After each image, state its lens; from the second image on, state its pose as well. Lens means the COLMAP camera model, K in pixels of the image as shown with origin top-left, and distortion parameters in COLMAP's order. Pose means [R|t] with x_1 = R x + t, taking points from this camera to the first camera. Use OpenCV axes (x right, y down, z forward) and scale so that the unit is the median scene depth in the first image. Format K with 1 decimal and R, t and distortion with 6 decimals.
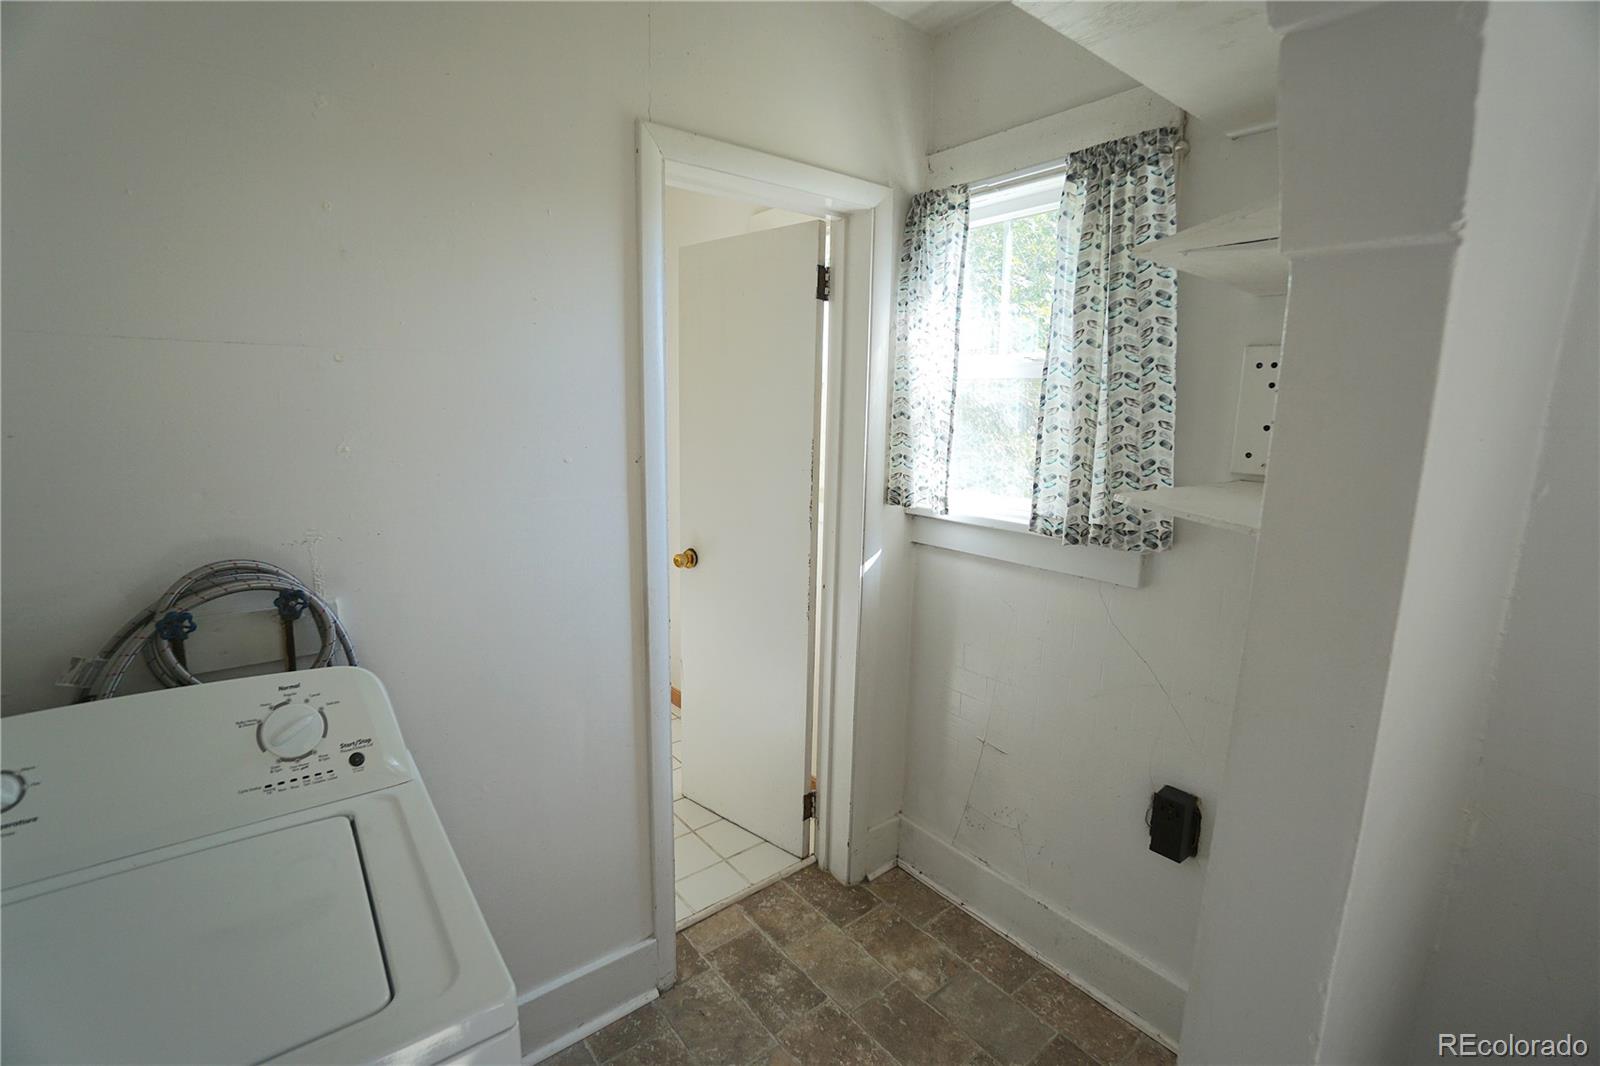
lens RADIAL K [[708.3, 0, 791.5], [0, 708.3, 528.8], [0, 0, 1]] dist [-0.063343, 0.024806]
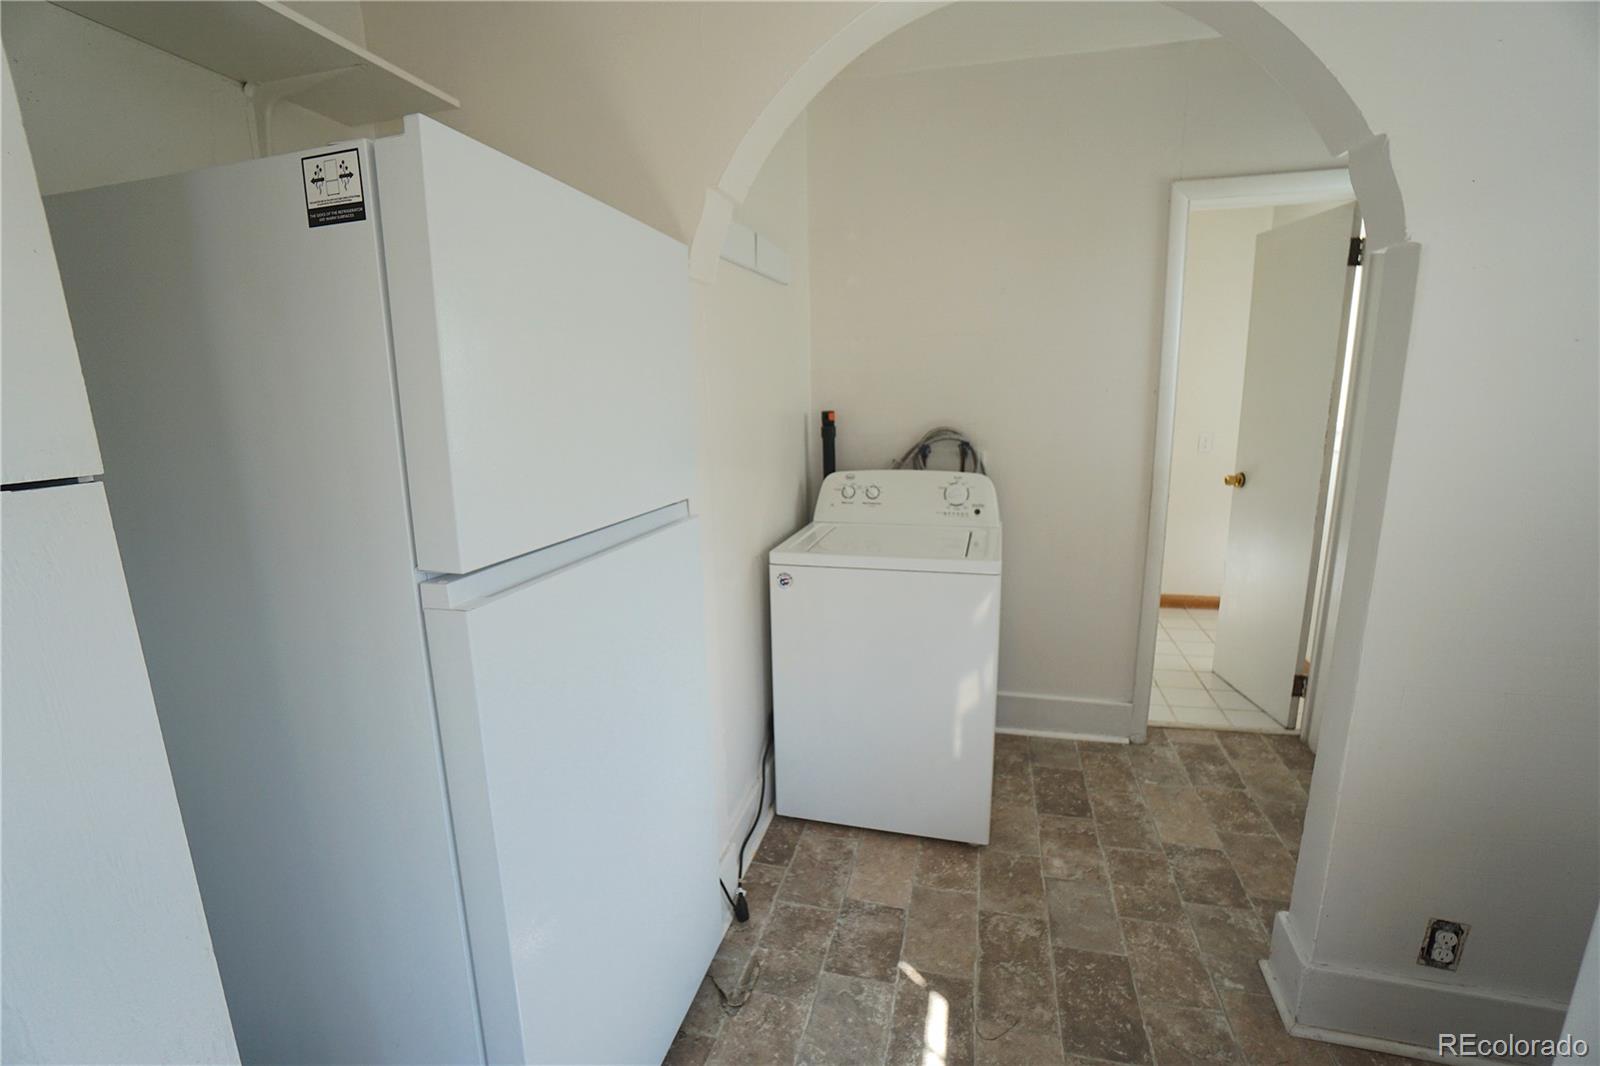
lens RADIAL K [[708.3, 0, 791.5], [0, 708.3, 528.8], [0, 0, 1]] dist [-0.063343, 0.024806]
pose [[0.595137, 0.134337, -0.792316, 0.540213], [-0.106191, 0.990430, 0.088163, 0.149712], [0.796577, 0.031668, 0.603707, -0.567768]]
